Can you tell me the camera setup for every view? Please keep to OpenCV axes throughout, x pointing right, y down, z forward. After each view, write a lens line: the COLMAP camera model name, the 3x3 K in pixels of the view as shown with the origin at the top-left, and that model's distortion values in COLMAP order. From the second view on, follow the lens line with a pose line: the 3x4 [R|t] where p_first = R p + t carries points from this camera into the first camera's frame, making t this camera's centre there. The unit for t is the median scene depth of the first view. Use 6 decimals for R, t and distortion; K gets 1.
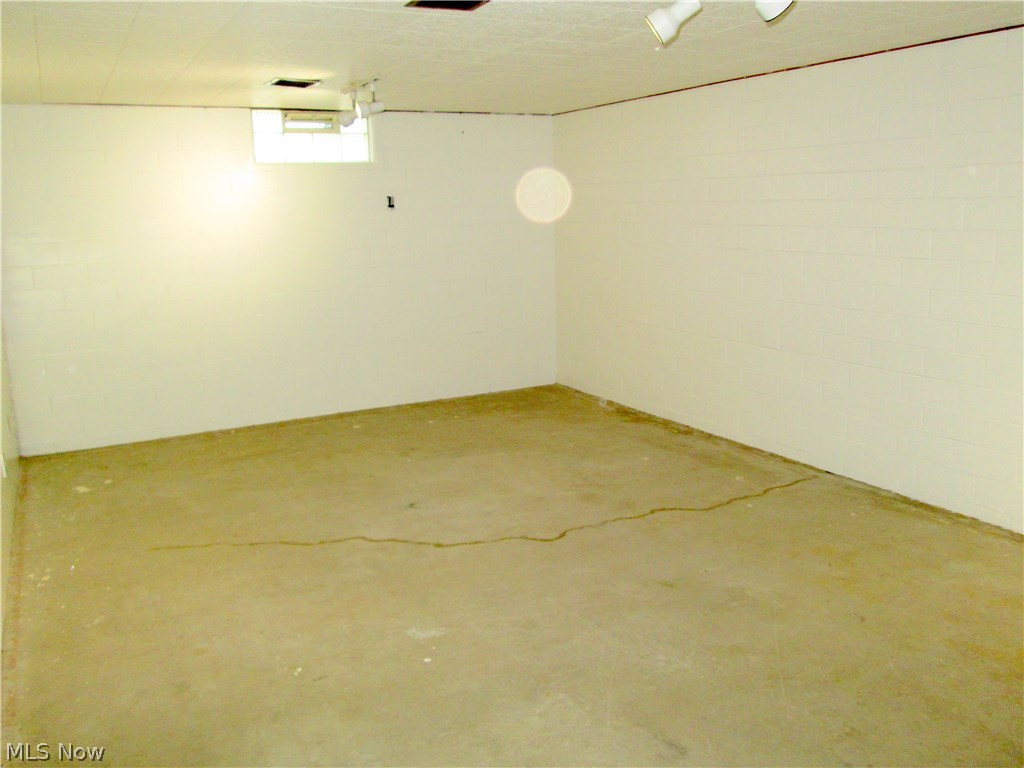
lens RADIAL K [[874.7, 0, 512.0], [0, 874.7, 384.0], [0, 0, 1]] dist [-0.011320, -0.000702]
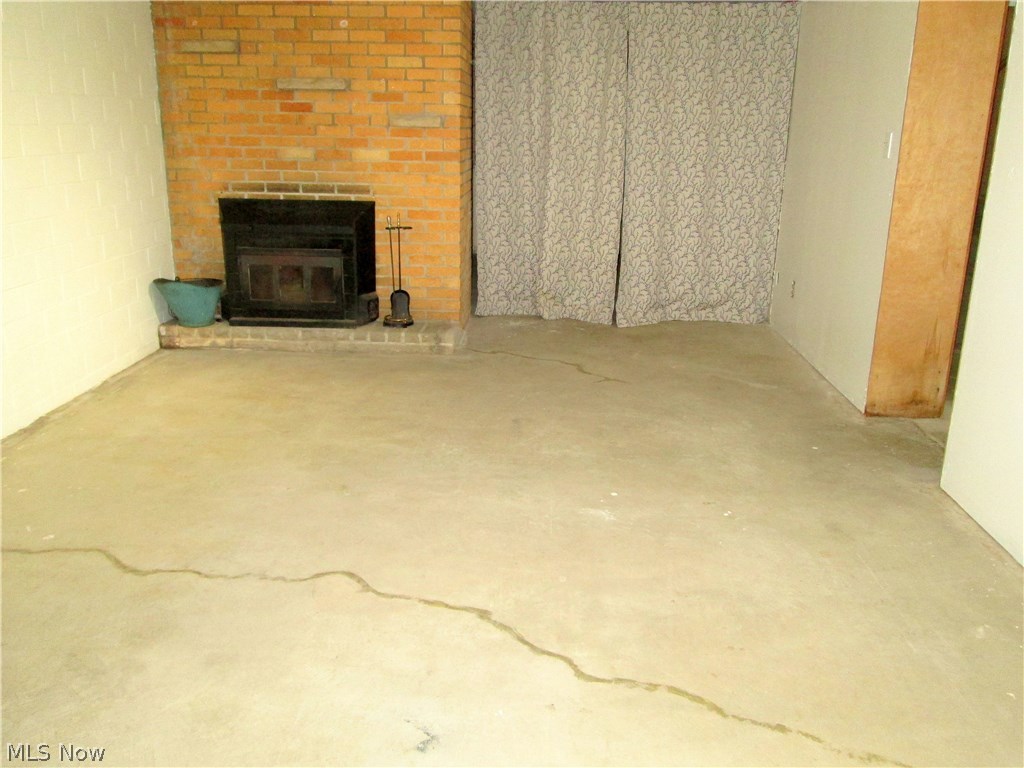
lens RADIAL K [[874.7, 0, 512.0], [0, 874.7, 384.0], [0, 0, 1]] dist [-0.011320, -0.000702]
pose [[-0.861155, -0.118386, 0.494365, -0.472654], [0.122866, 0.895197, 0.428400, -0.281291], [-0.493271, 0.429659, -0.756358, 1.670459]]
